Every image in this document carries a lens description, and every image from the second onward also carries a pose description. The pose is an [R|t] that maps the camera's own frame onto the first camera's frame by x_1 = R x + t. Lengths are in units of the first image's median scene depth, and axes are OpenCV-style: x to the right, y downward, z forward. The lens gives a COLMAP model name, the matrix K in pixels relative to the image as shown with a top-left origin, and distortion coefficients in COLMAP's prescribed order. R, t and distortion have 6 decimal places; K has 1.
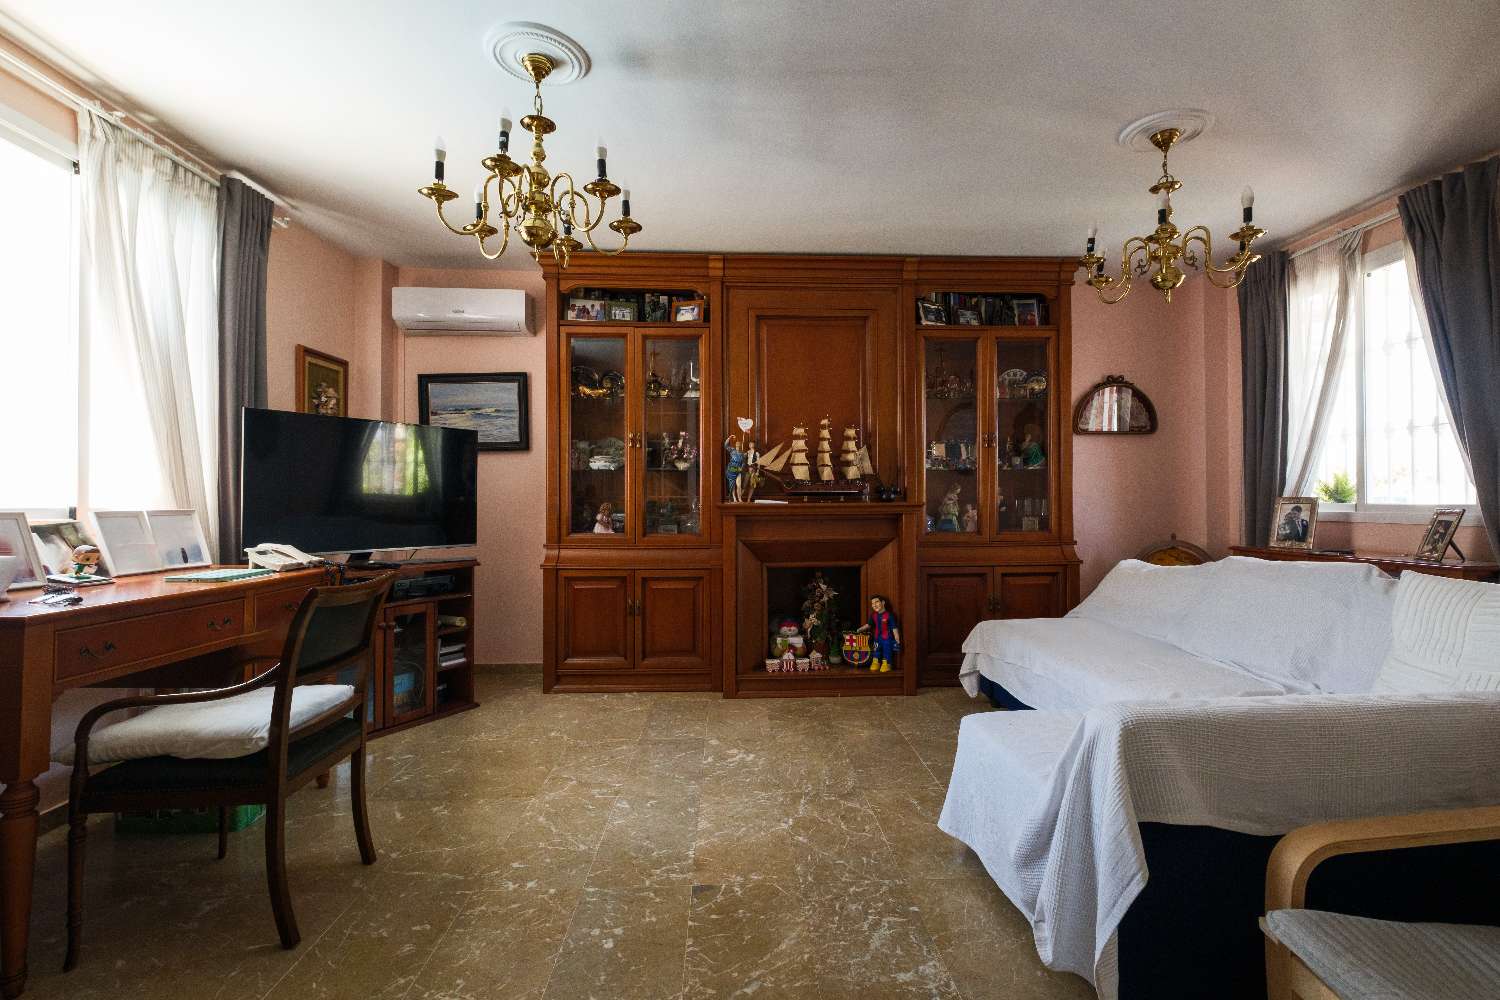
lens RADIAL K [[692.6, 0, 749.9], [0, 692.6, 492.7], [0, 0, 1]] dist [0.001417, -0.000487]
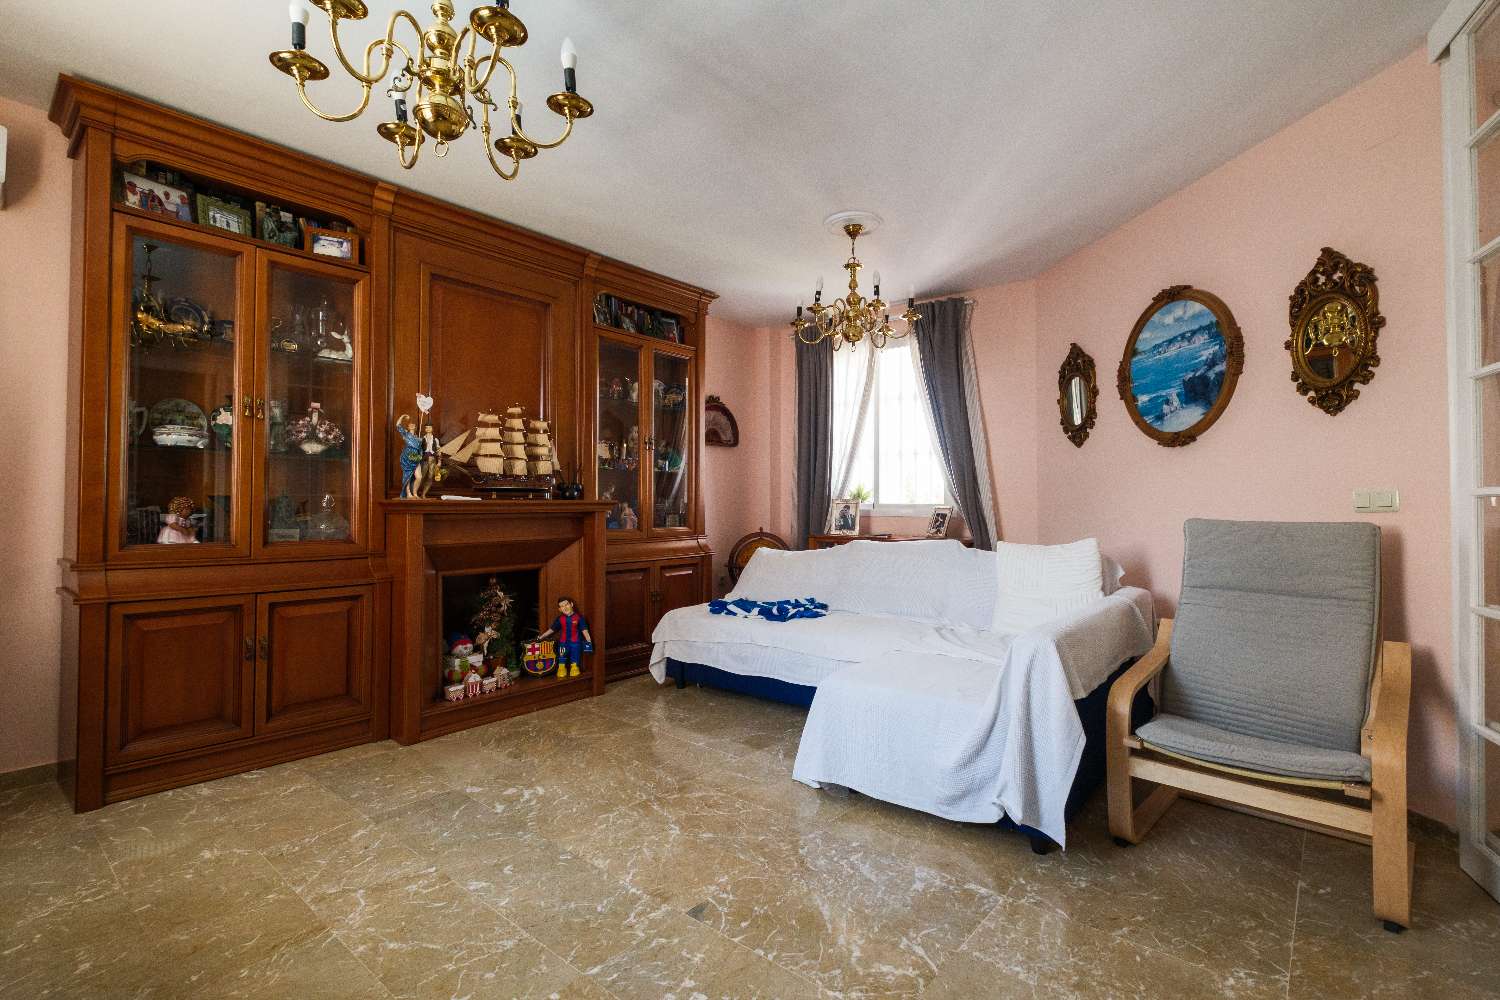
lens RADIAL K [[702.5, 0, 756.1], [0, 702.5, 489.0], [0, 0, 1]] dist [-0.000803, -0.001035]
pose [[0.669434, 0.021651, 0.742556, -0.359008], [-0.013514, 0.999765, -0.016967, 0.011736], [-0.742749, 0.001324, 0.669569, 0.155193]]
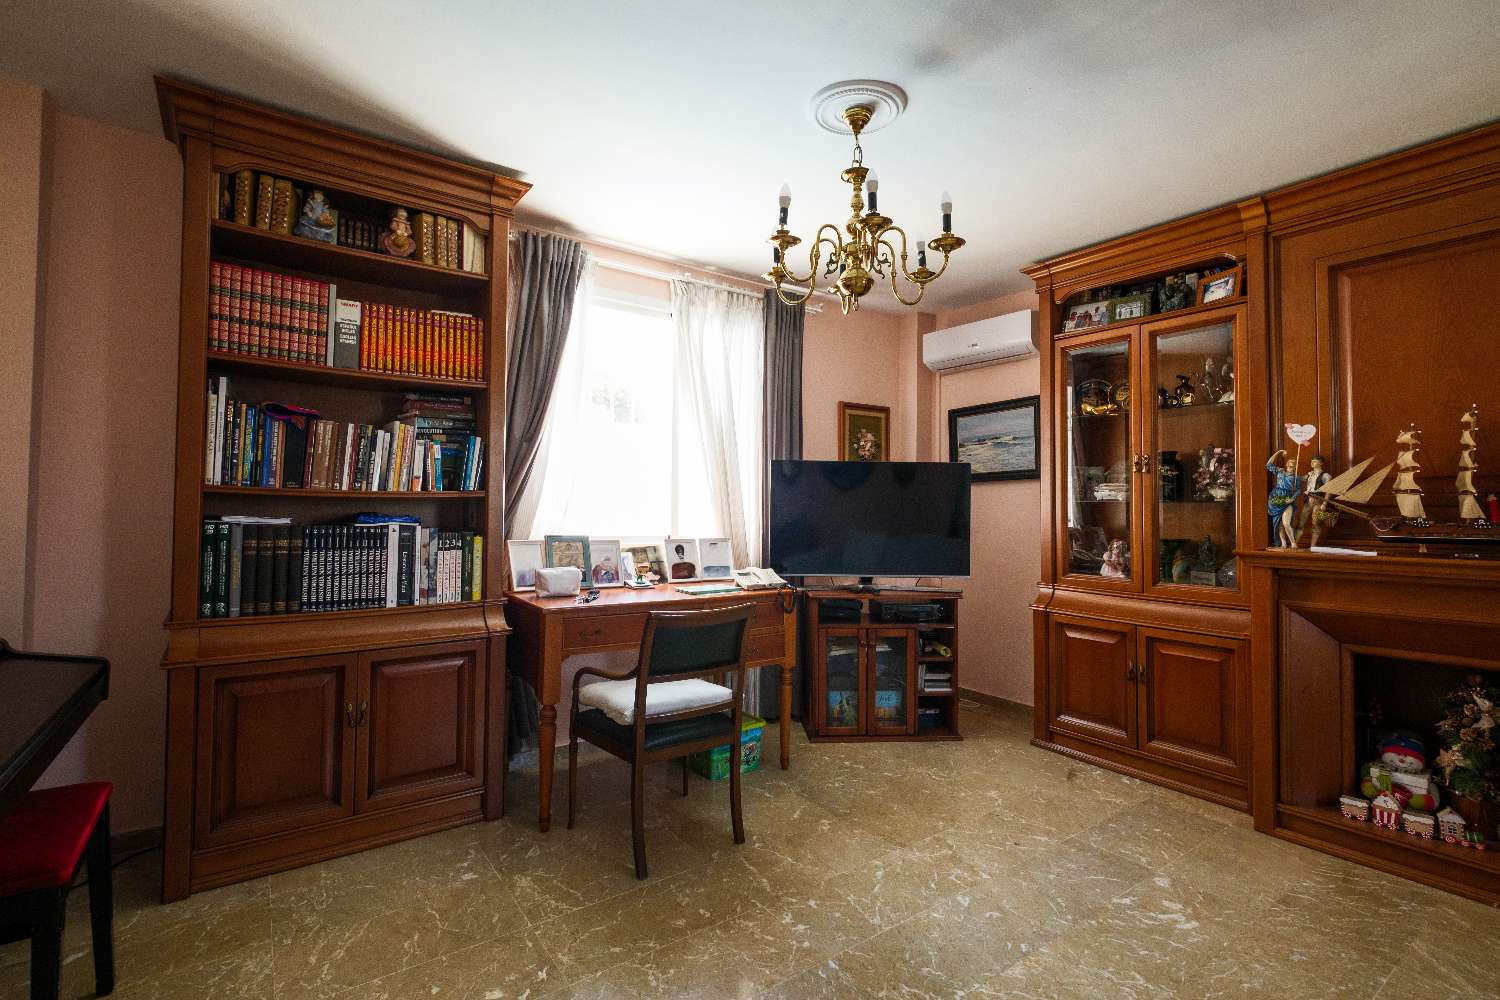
lens RADIAL K [[682.3, 0, 753.7], [0, 682.3, 490.1], [0, 0, 1]] dist [-0.002347, -0.001071]
pose [[0.555808, -0.016850, -0.831140, 0.248379], [0.000566, 0.999802, -0.019891, -0.030488], [0.831310, 0.010586, 0.555708, 0.189585]]
